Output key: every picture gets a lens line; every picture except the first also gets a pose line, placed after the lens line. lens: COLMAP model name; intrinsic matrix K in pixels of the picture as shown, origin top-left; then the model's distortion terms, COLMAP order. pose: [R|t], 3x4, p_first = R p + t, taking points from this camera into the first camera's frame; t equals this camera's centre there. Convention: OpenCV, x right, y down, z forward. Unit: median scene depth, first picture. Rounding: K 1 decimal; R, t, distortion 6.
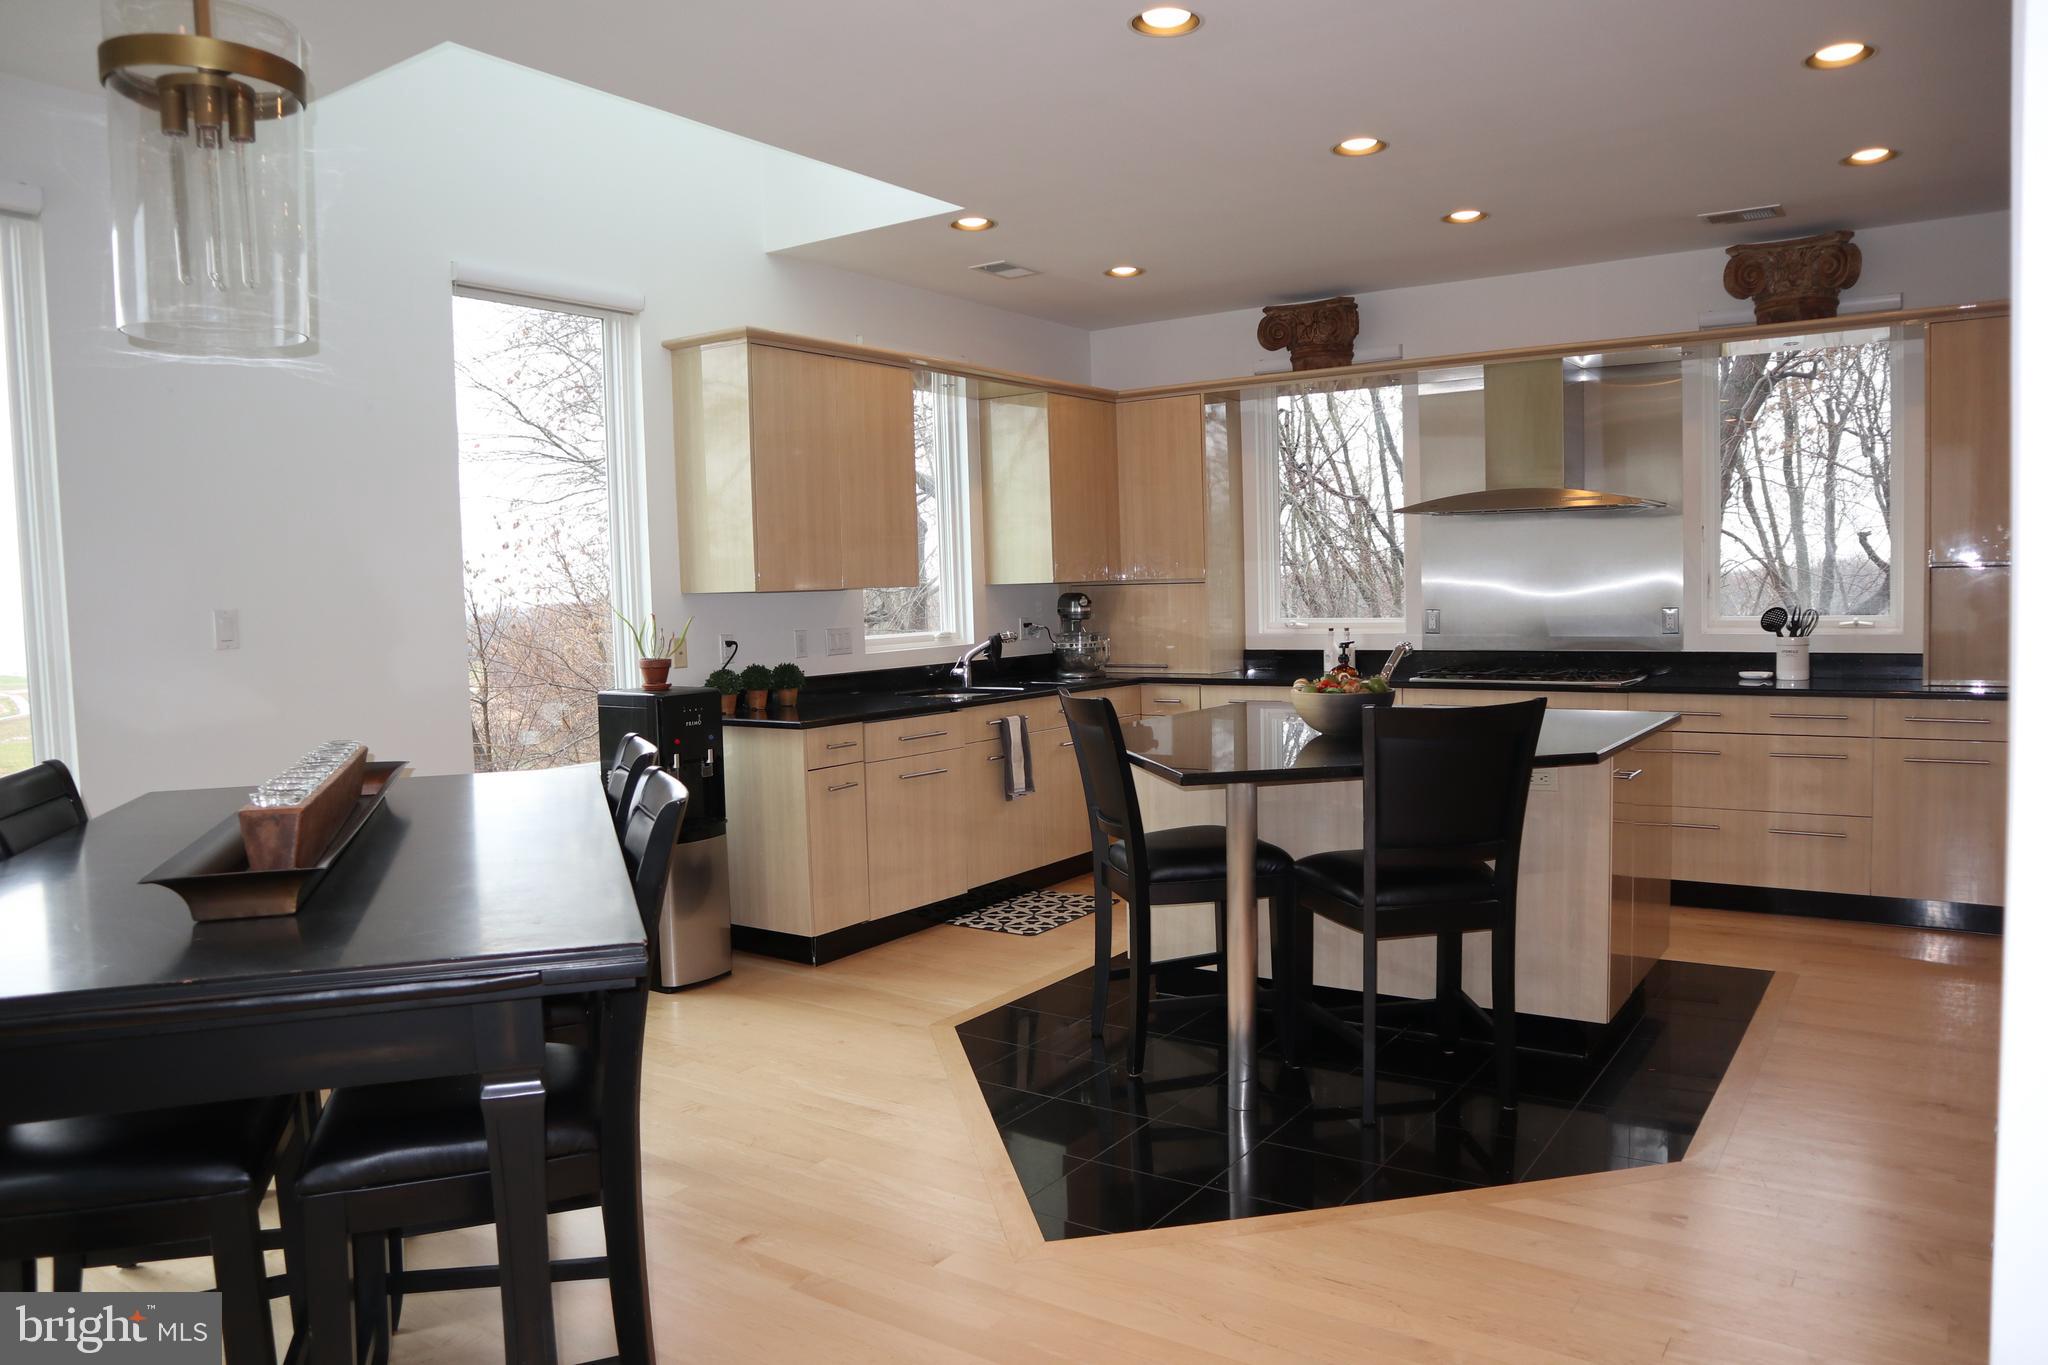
lens RADIAL K [[1434.8, 0, 989.5], [0, 1434.8, 673.6], [0, 0, 1]] dist [-0.052652, 0.003419]
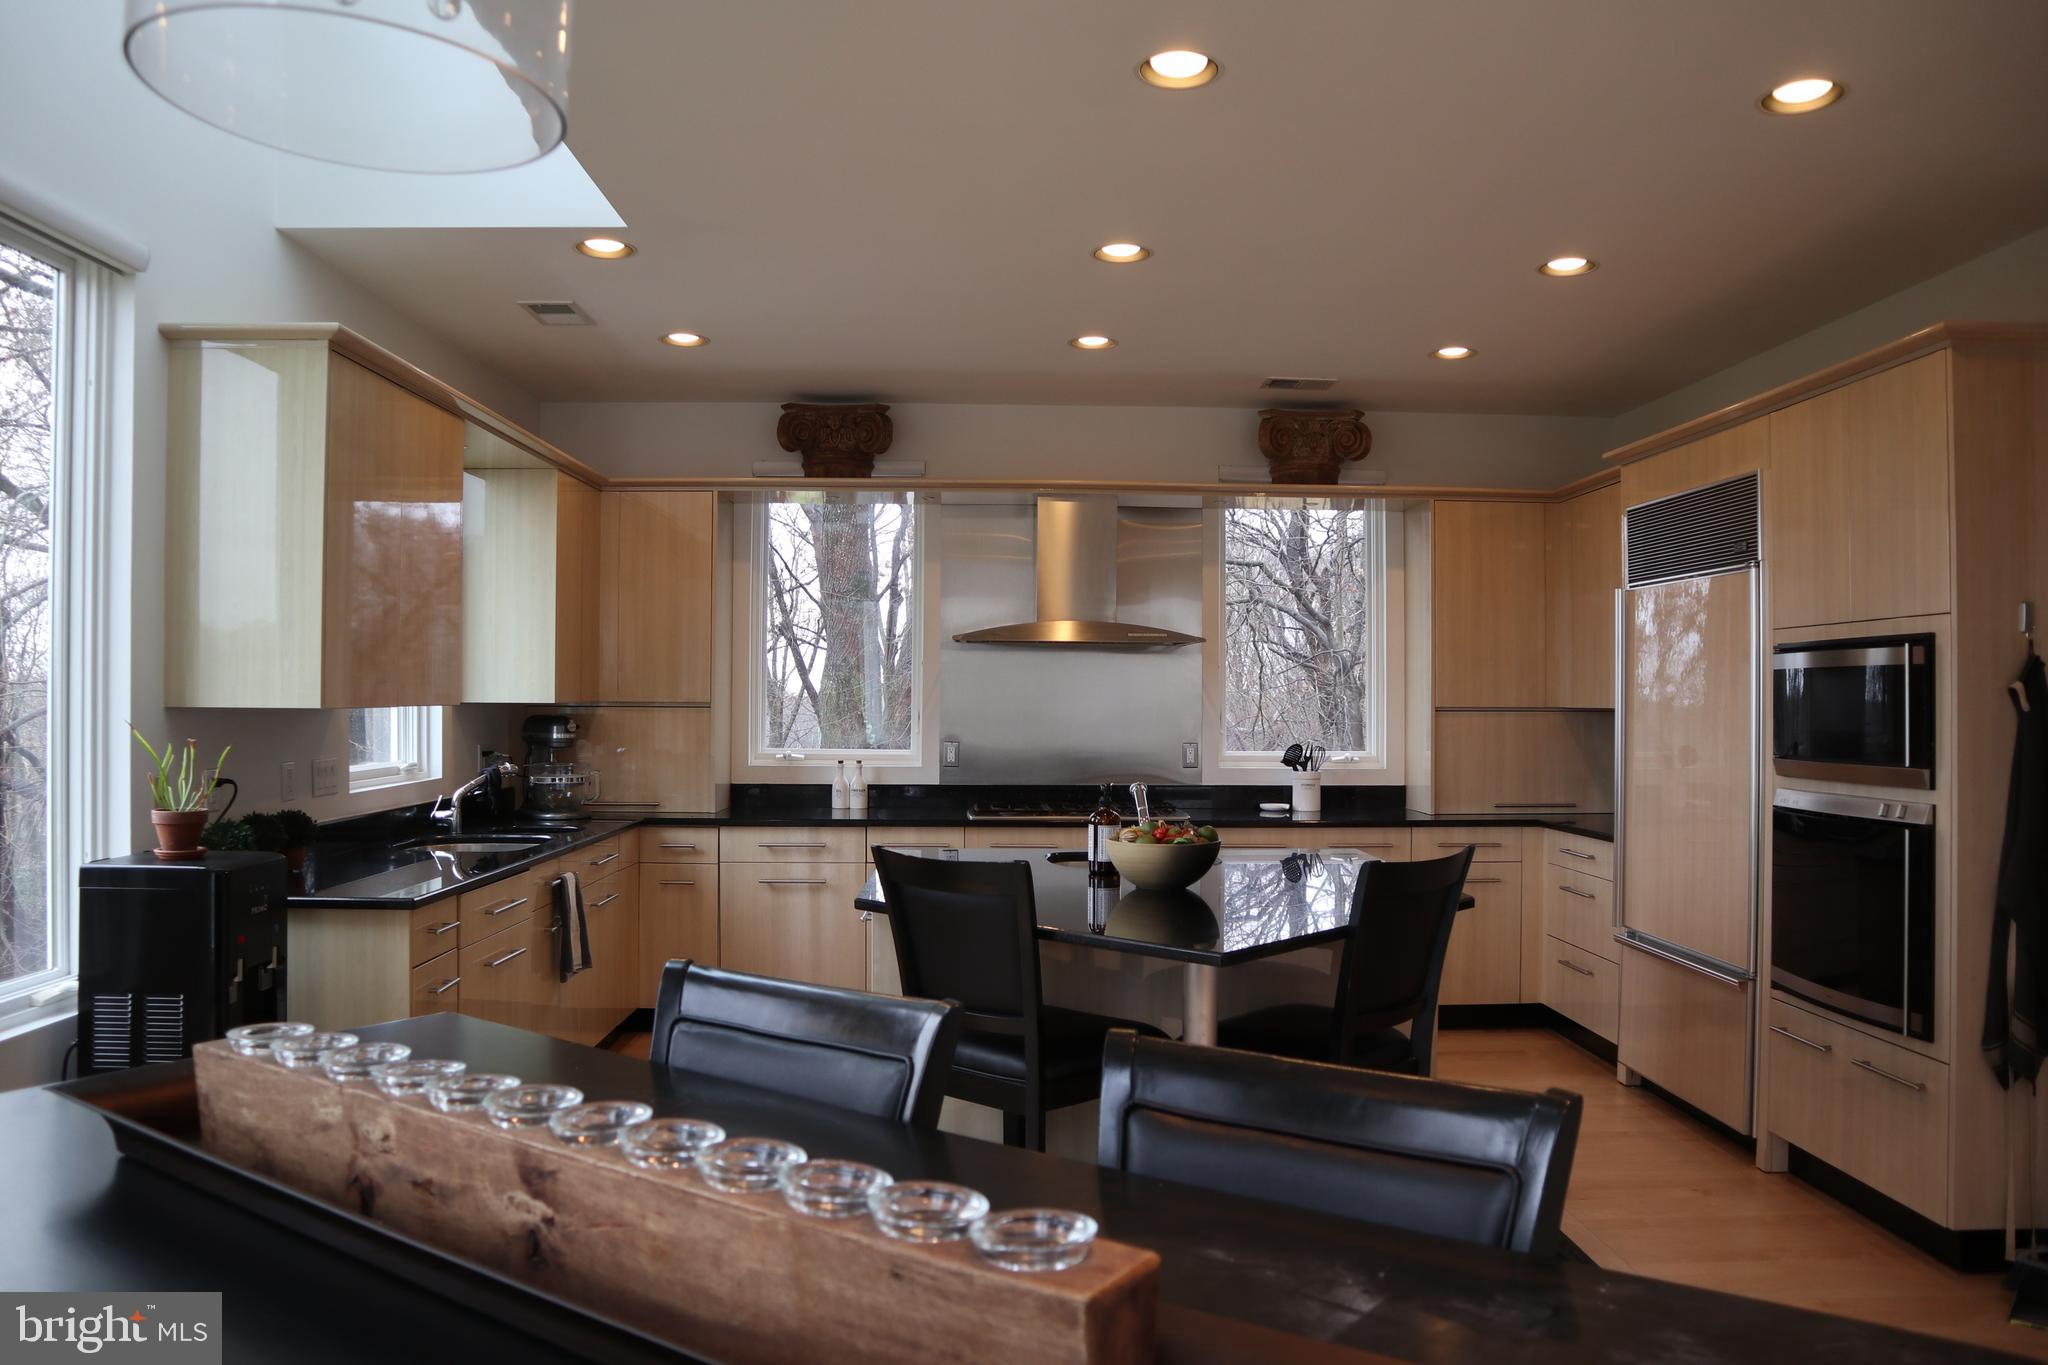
lens RADIAL K [[1478.8, 0, 1023.8], [0, 1478.8, 664.6], [0, 0, 1]] dist [-0.053440, 0.001894]
pose [[0.801520, 0.043533, 0.596382, -0.269305], [0.011075, 0.996095, -0.087595, -0.010173], [-0.597866, 0.076814, 0.797907, 0.206003]]
